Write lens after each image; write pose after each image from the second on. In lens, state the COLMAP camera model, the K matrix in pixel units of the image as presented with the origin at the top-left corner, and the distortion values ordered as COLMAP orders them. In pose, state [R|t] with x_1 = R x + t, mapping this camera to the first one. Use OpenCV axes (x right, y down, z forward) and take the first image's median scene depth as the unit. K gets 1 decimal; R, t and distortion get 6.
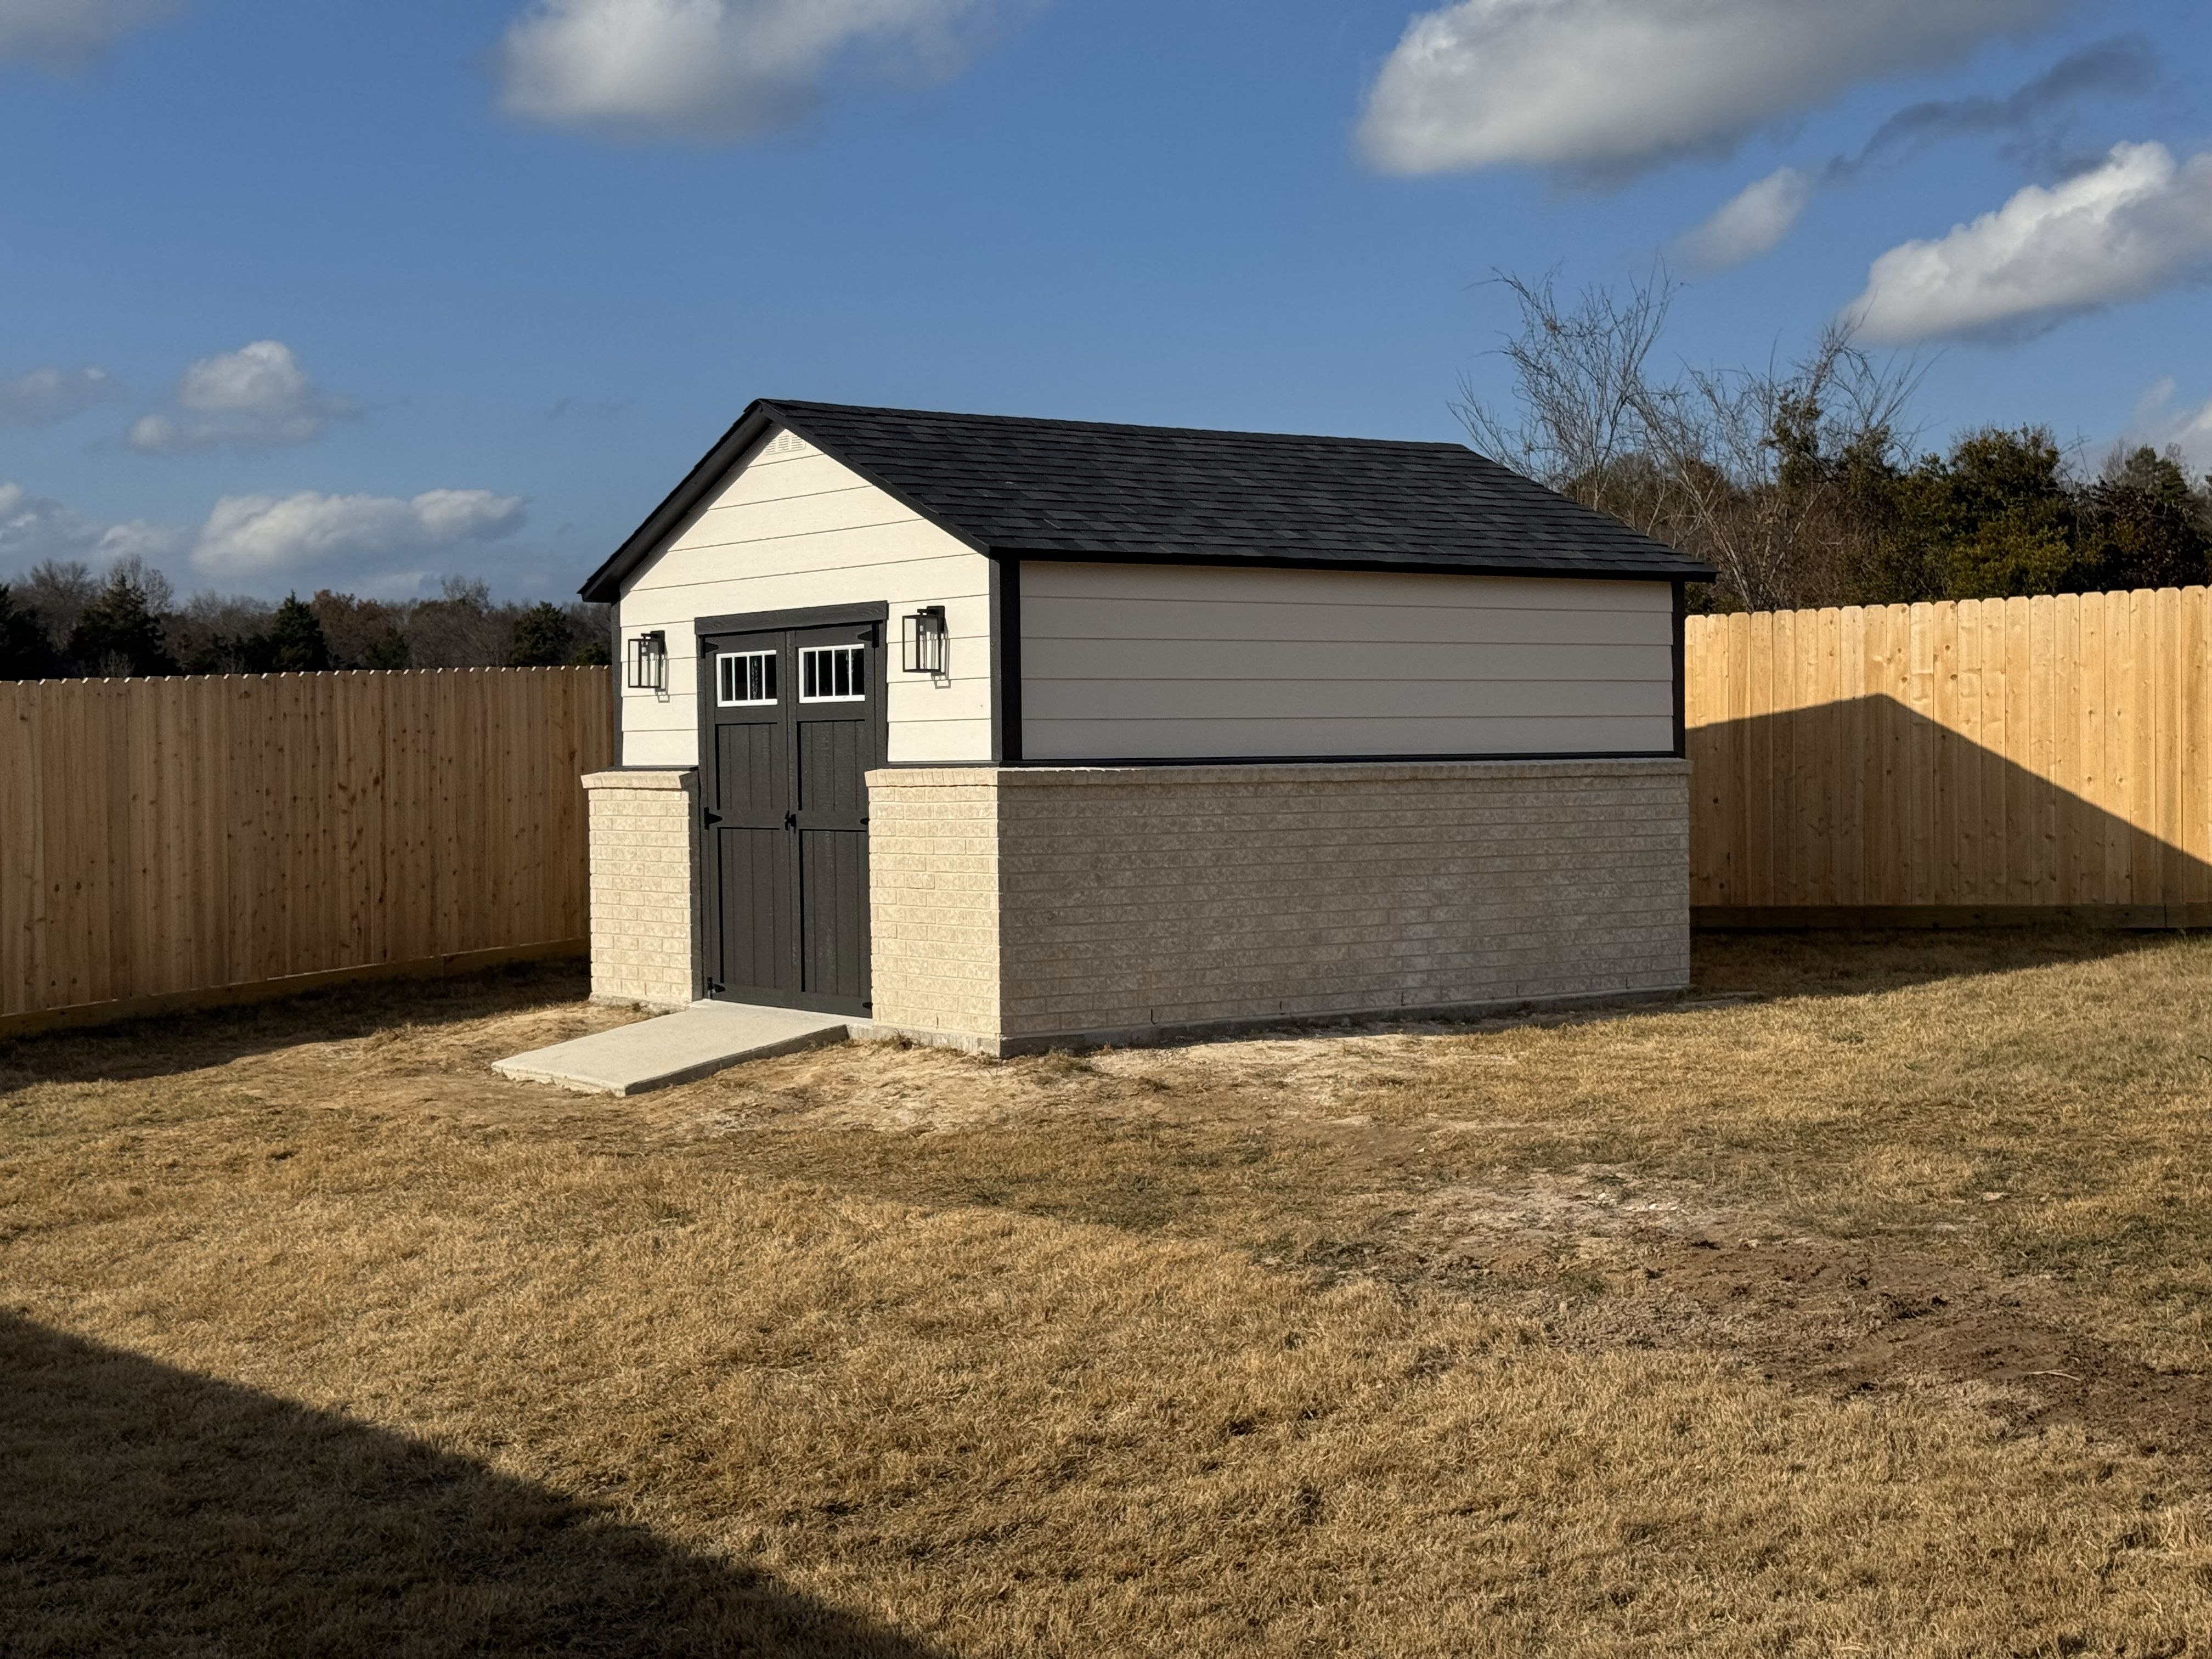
lens RADIAL K [[3123.3, 0, 1106.0], [0, 3123.3, 829.5], [0, 0, 1]] dist [0.129229, -0.015865]
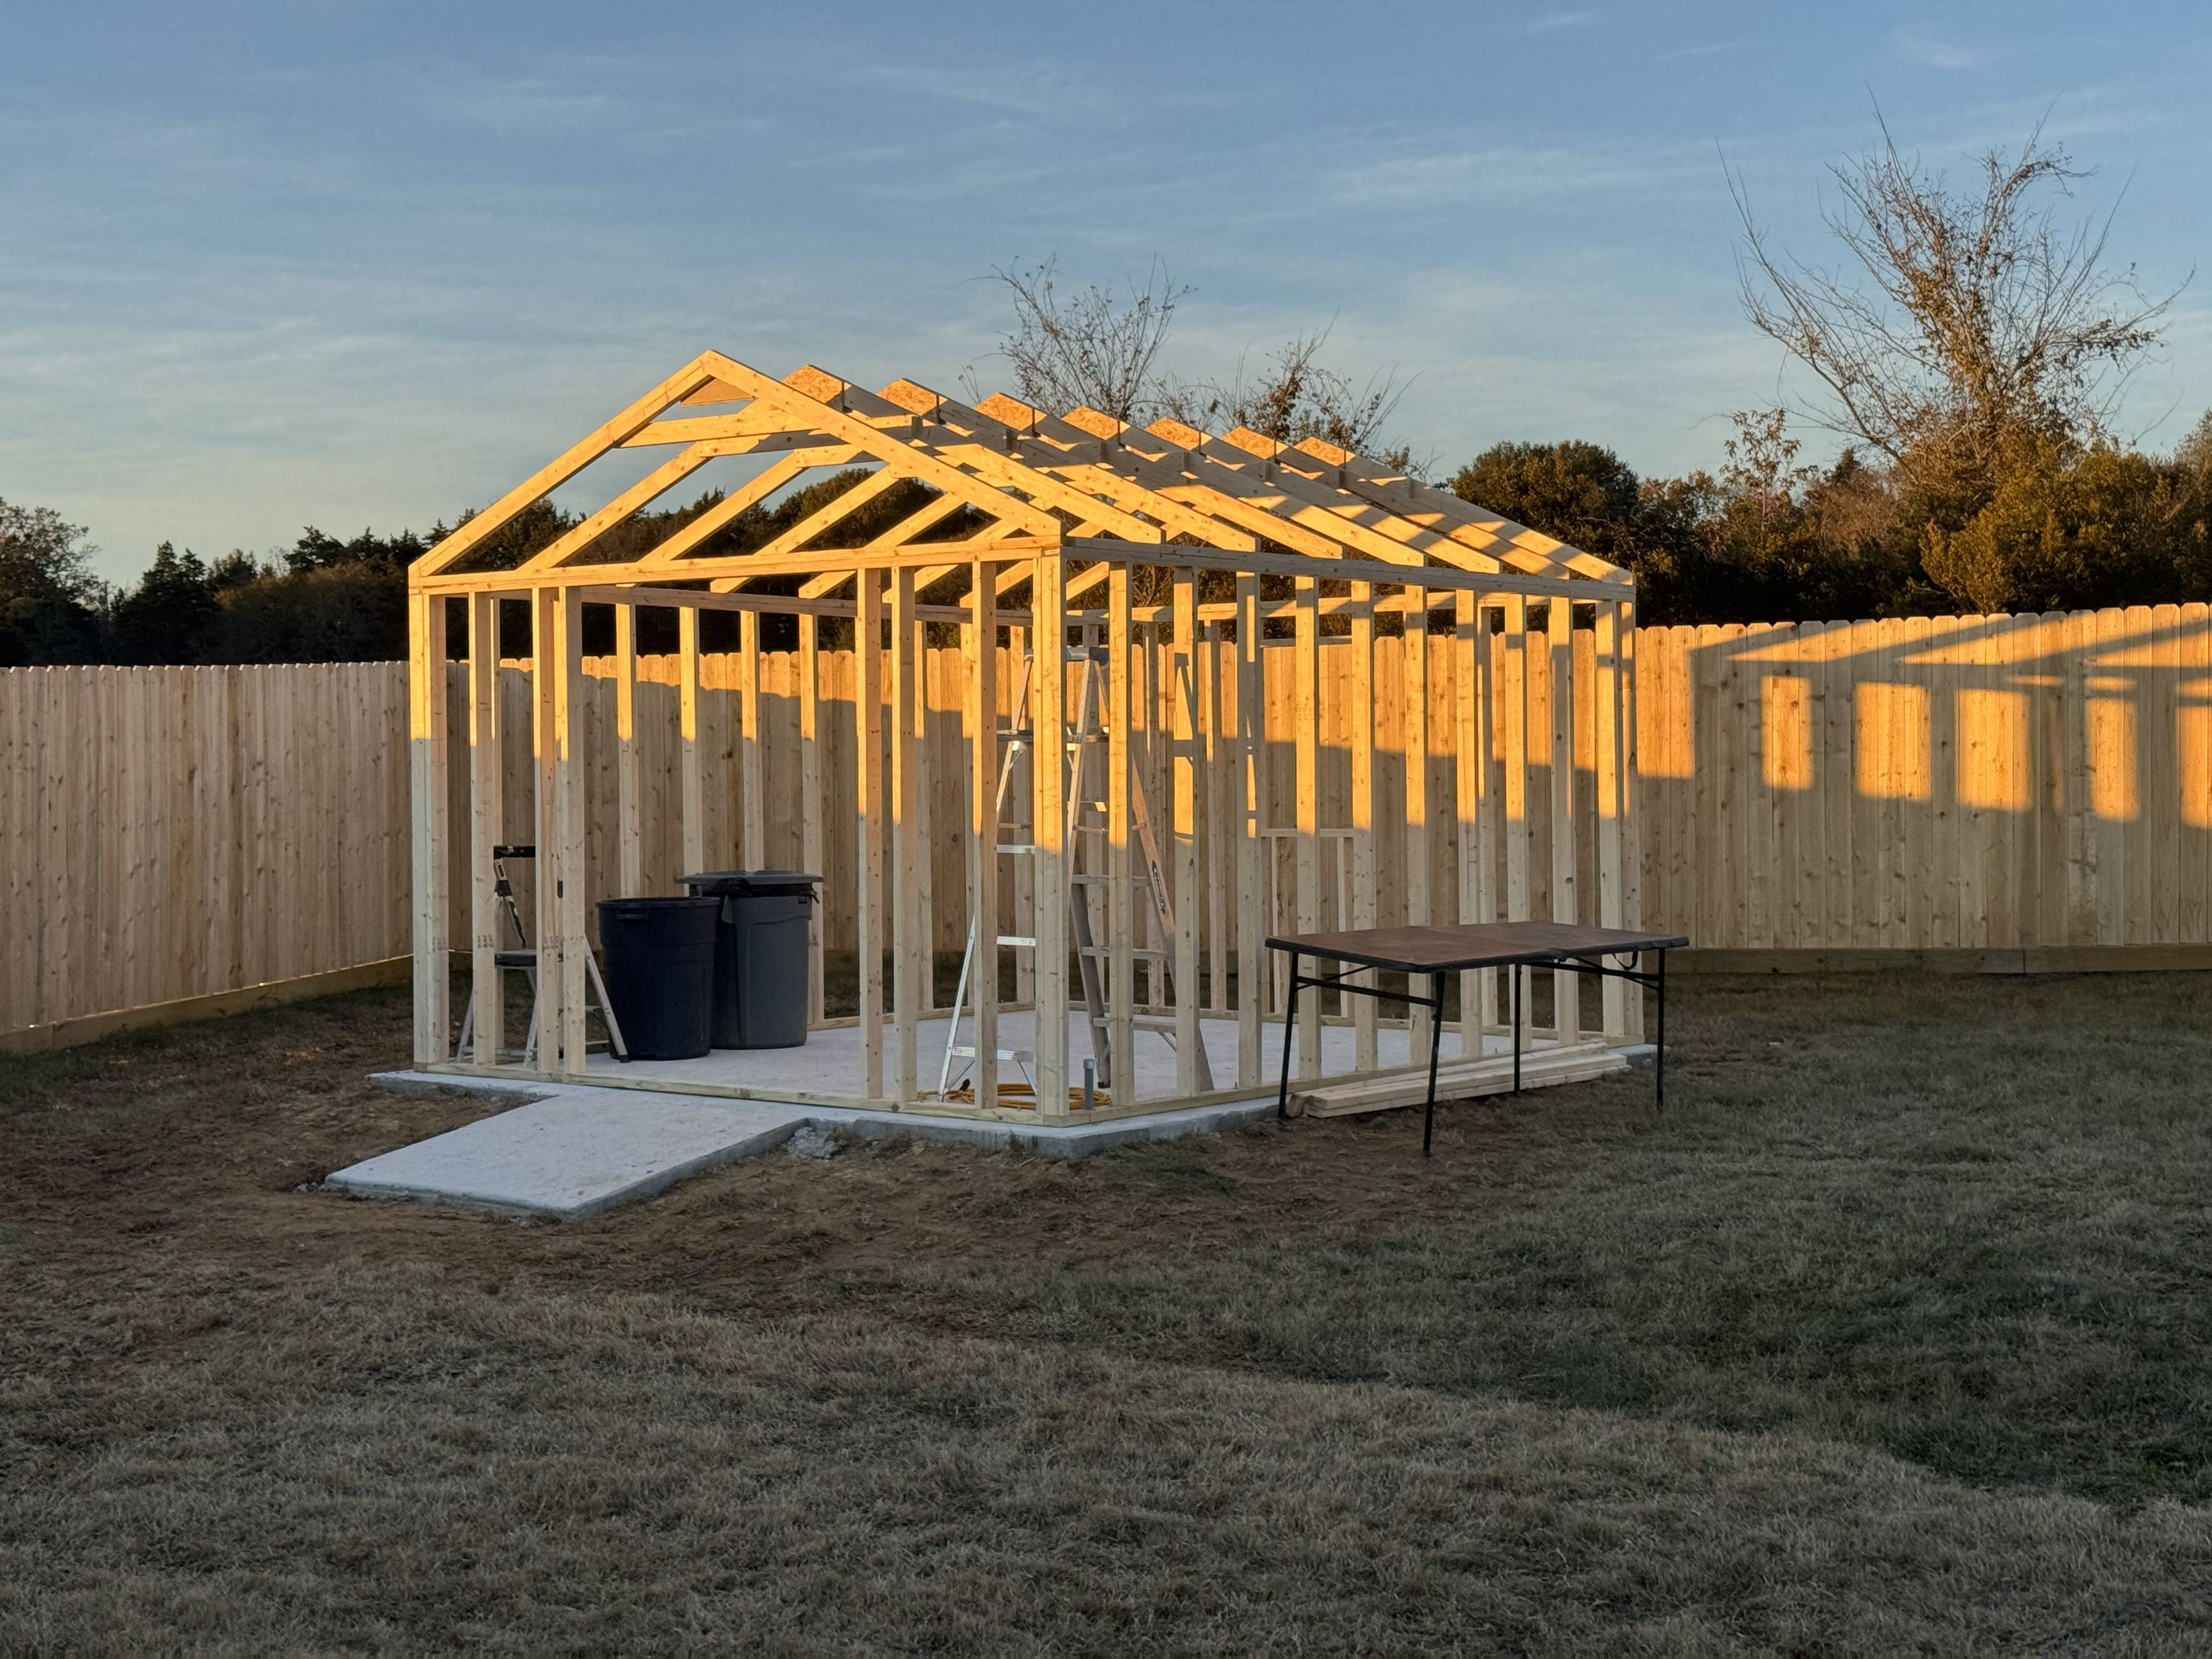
lens RADIAL K [[3123.3, 0, 1106.0], [0, 3123.3, 829.5], [0, 0, 1]] dist [0.129229, -0.015865]
pose [[0.966063, 0.003250, 0.258288, -0.197376], [-0.001661, 0.999978, -0.006371, -0.005829], [-0.258303, 0.005726, 0.966047, 0.183547]]
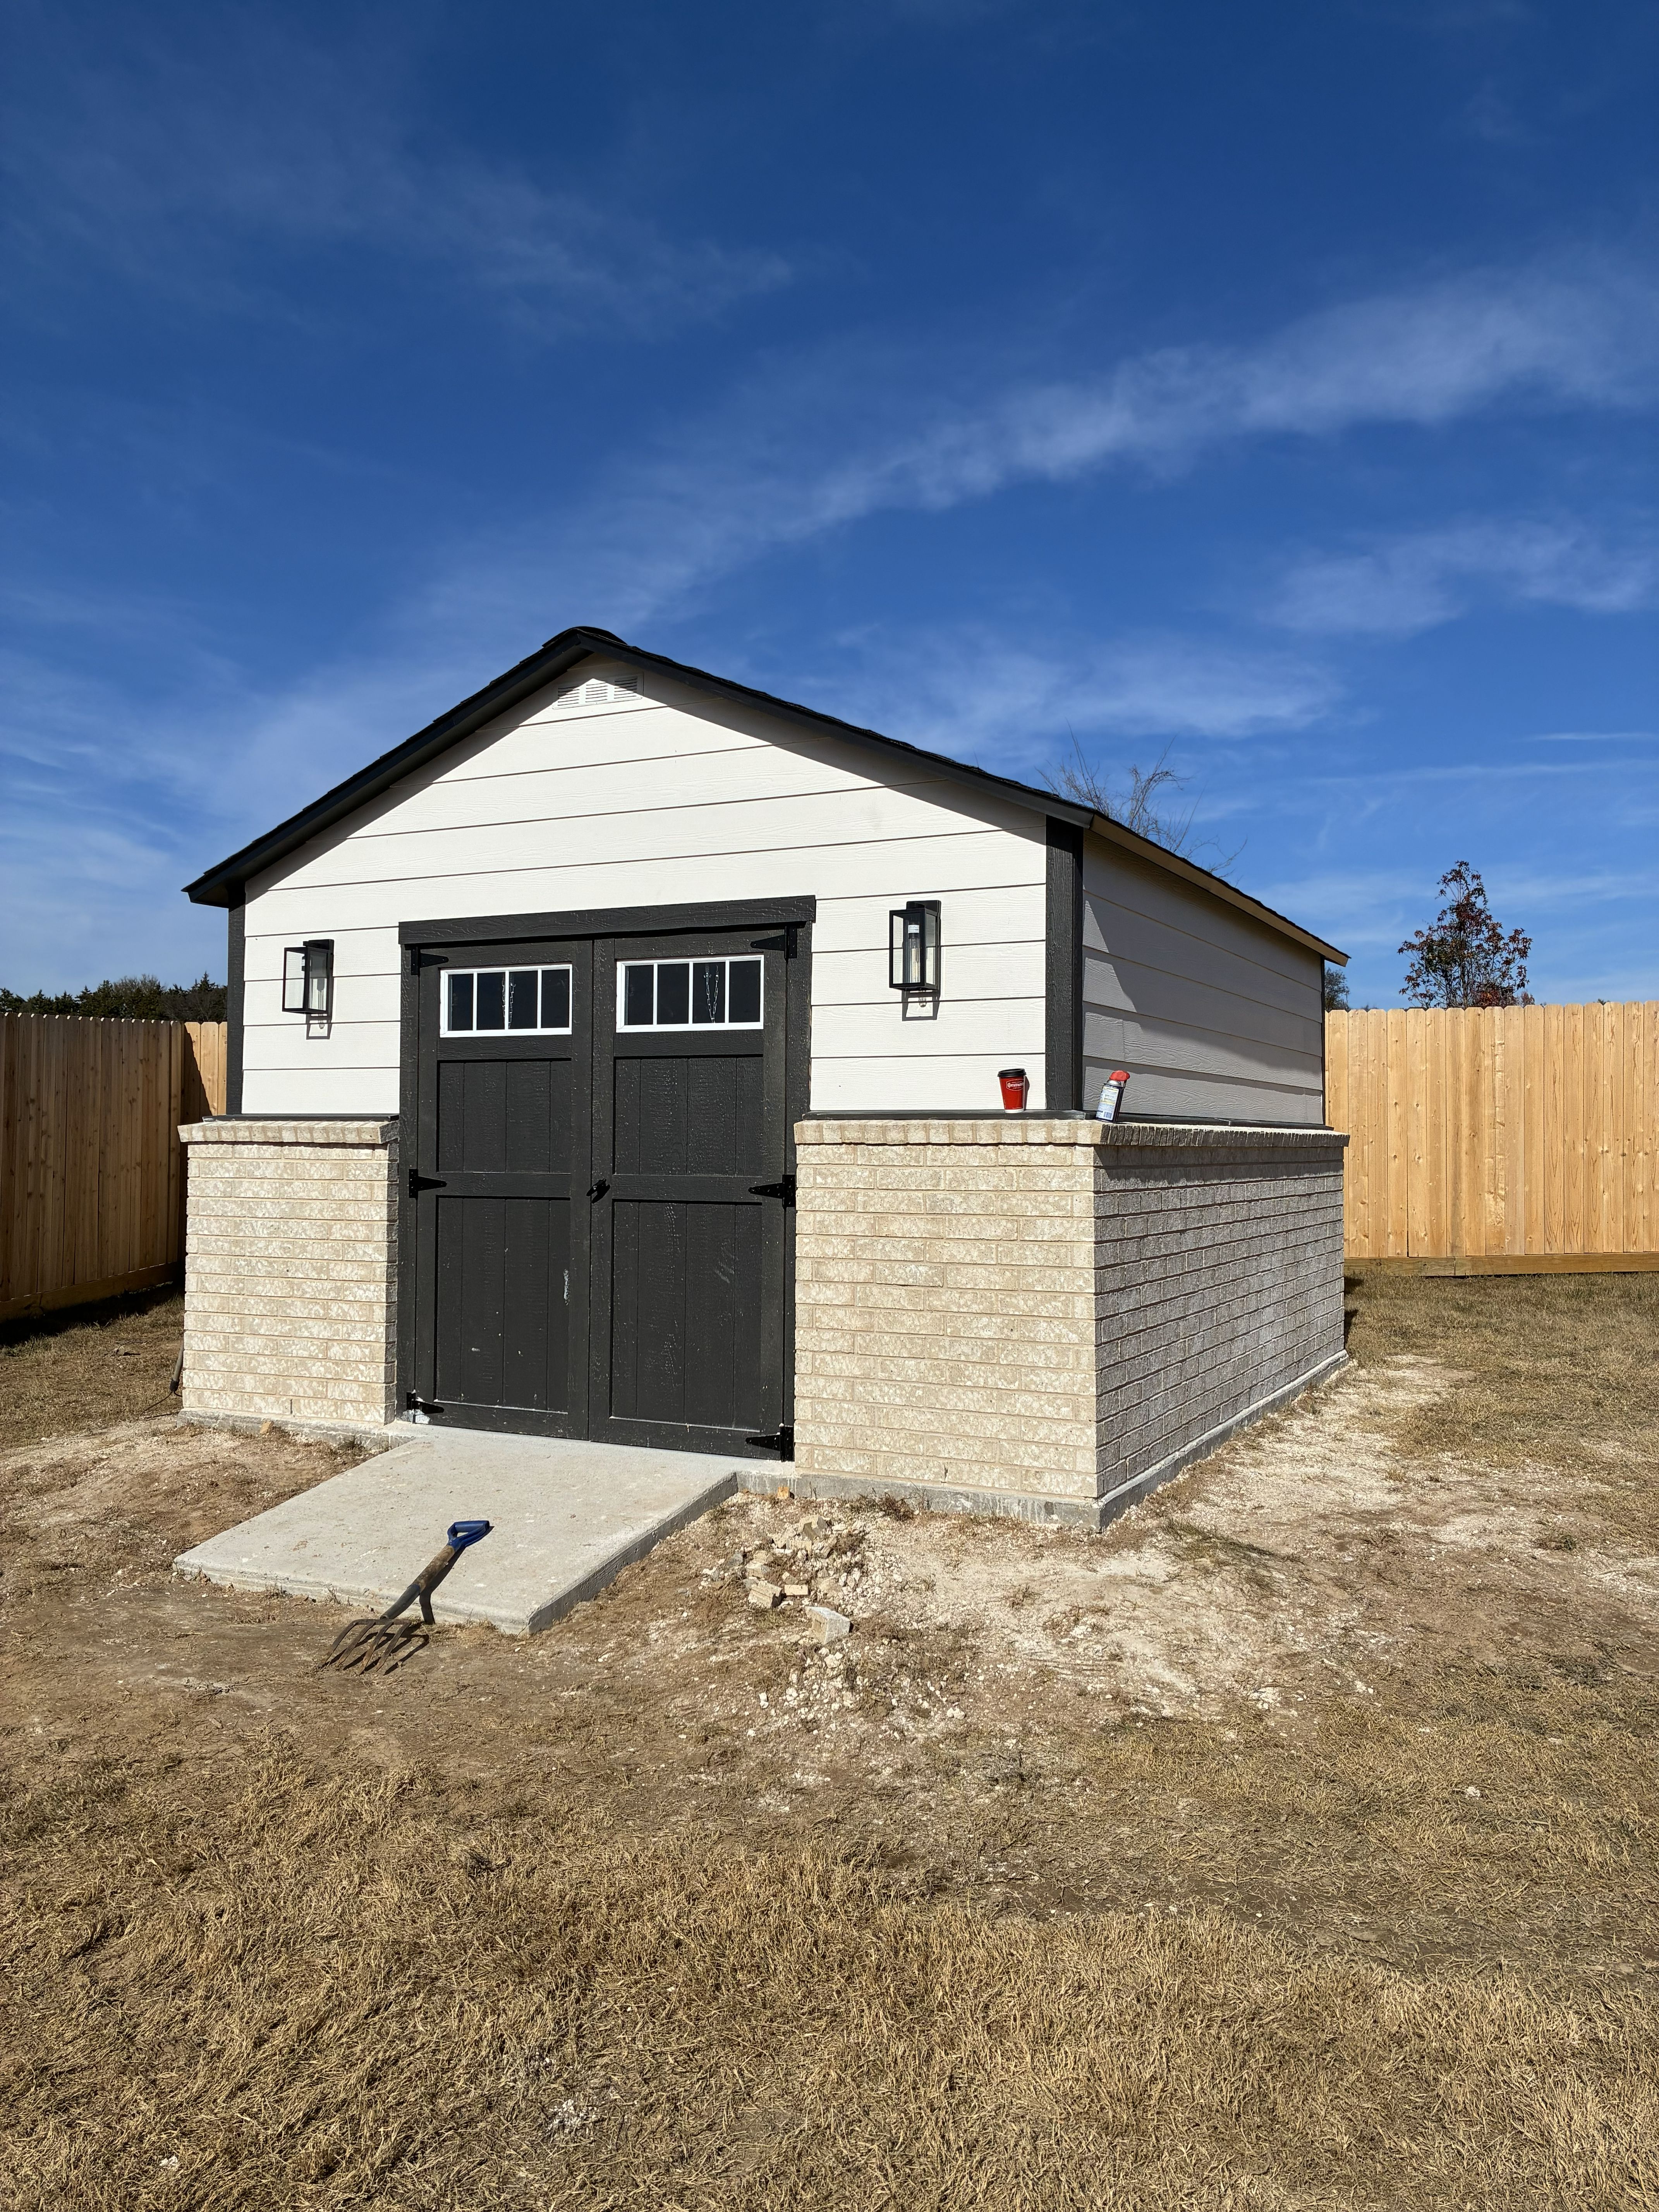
lens RADIAL K [[1676.3, 0, 829.5], [0, 1676.3, 1106.0], [0, 0, 1]] dist [-0.005436, -0.002464]
pose [[0.889477, 0.027880, 0.456130, -0.223894], [-0.008232, 0.998953, -0.045006, -0.004940], [-0.456907, 0.036277, 0.888775, 0.587192]]
